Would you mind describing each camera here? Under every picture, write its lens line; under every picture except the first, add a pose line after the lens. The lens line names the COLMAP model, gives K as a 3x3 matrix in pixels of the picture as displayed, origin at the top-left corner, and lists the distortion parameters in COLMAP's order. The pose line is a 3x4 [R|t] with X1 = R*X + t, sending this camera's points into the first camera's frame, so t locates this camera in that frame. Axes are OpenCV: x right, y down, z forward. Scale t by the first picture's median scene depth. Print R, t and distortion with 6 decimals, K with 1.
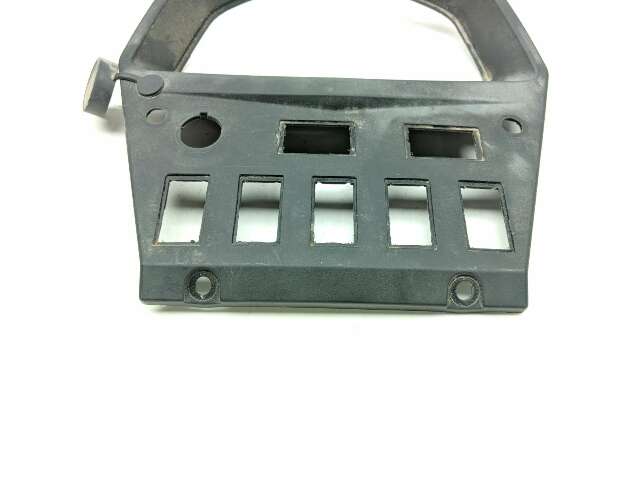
lens RADIAL K [[522.4, 0, 320.0], [0, 522.4, 239.9], [0, 0, 1]] dist [0.003590, -0.003241]
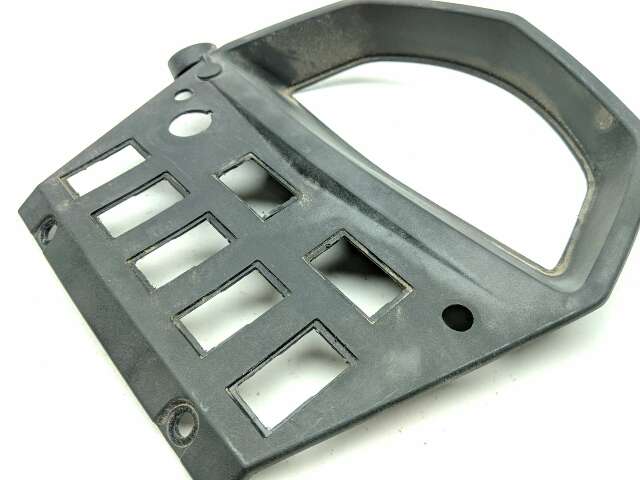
lens RADIAL K [[522.4, 0, 319.9], [0, 522.4, 240.4], [0, 0, 1]] dist [0.003590, -0.003241]
pose [[0.665886, 0.544165, -0.510372, 0.540949], [-0.604796, 0.794281, 0.057790, -0.229077], [0.436826, 0.270190, 0.858010, 0.310705]]
